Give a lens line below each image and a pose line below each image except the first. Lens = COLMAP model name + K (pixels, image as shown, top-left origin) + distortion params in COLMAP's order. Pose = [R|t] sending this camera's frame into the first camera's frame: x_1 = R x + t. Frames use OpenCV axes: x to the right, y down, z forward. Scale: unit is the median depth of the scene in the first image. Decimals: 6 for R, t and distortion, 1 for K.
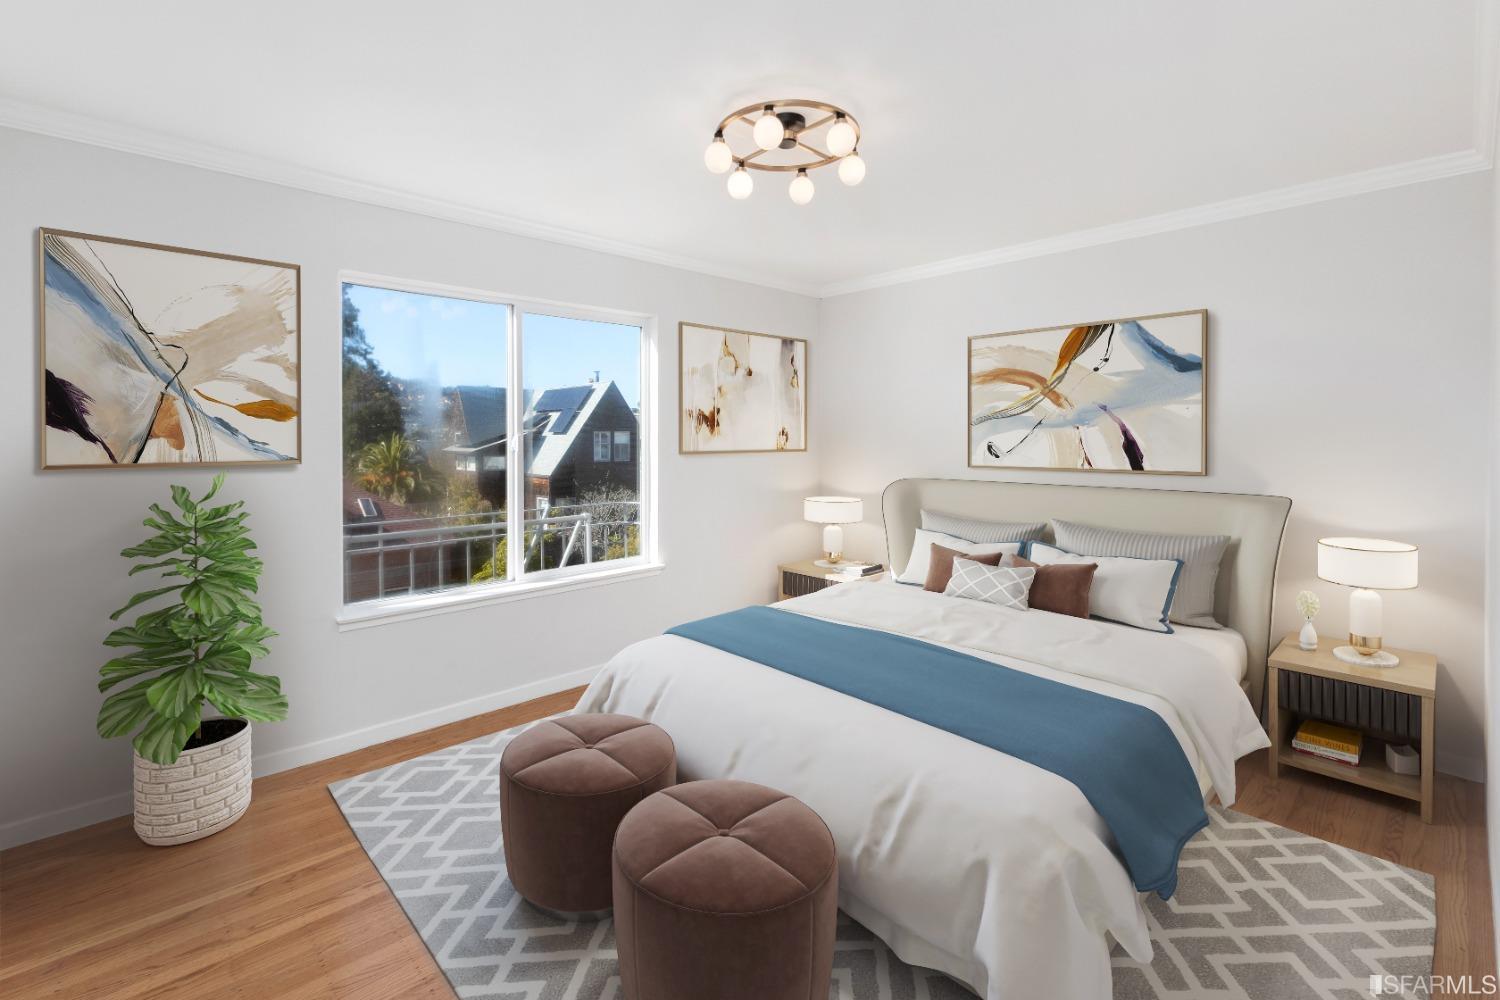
lens RADIAL K [[684.4, 0, 745.5], [0, 684.4, 438.2], [0, 0, 1]] dist [-0.000678, -0.000122]
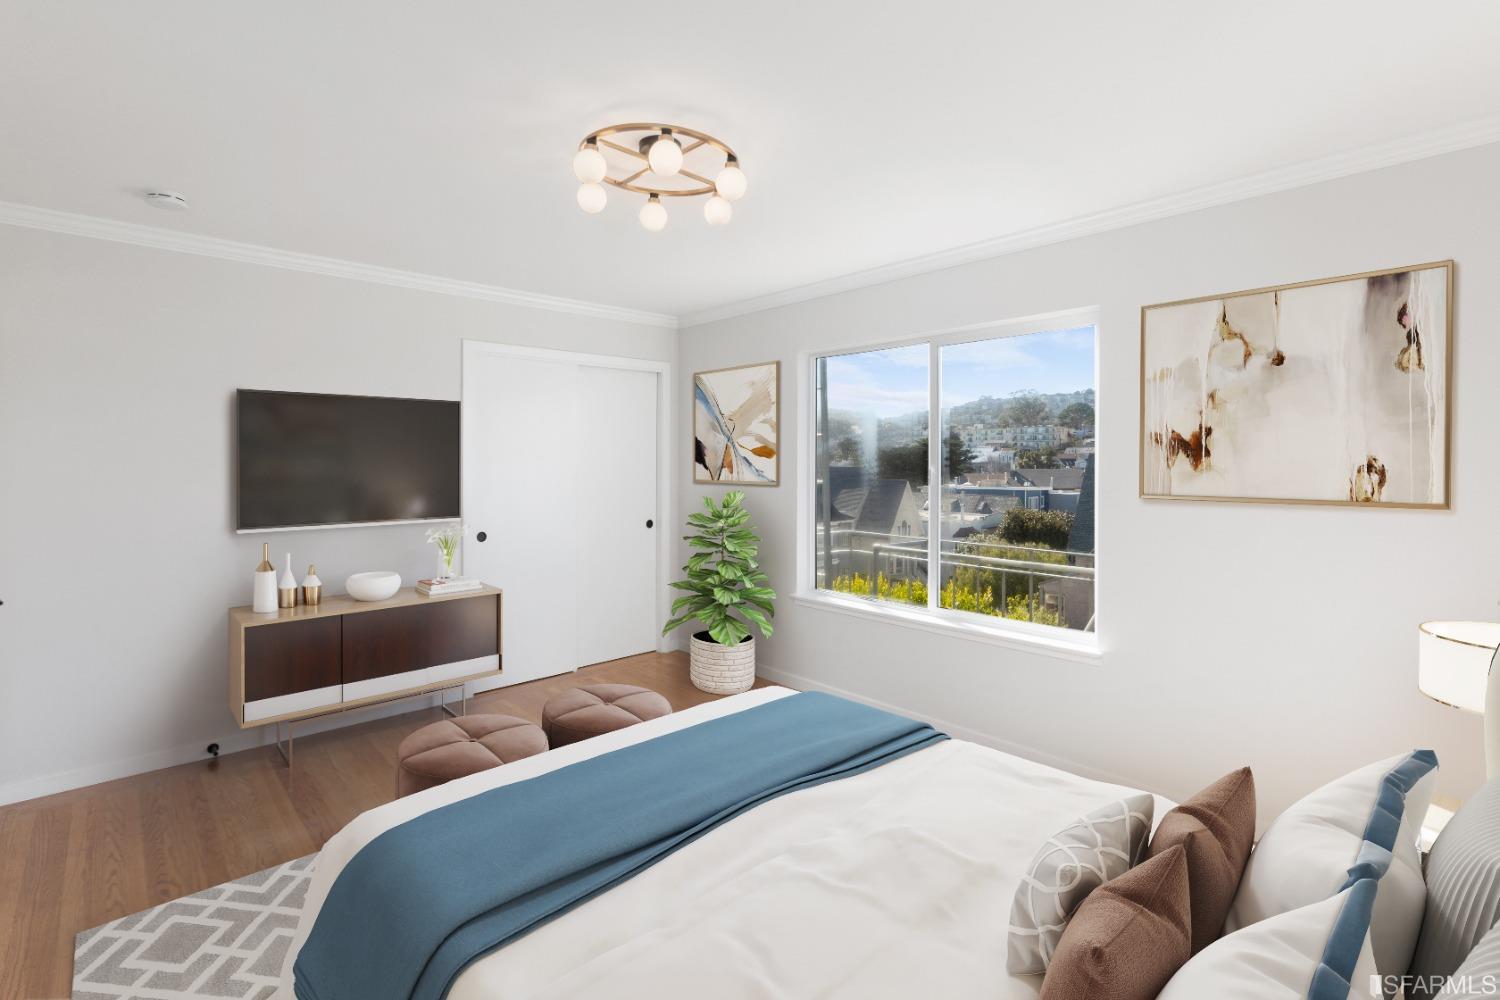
lens RADIAL K [[684.4, 0, 745.5], [0, 684.4, 438.2], [0, 0, 1]] dist [-0.000678, -0.000122]
pose [[-0.019108, -0.036670, -0.999145, 0.944551], [-0.008787, 0.999295, -0.036508, -0.012632], [0.999779, 0.008082, -0.019417, 0.962763]]
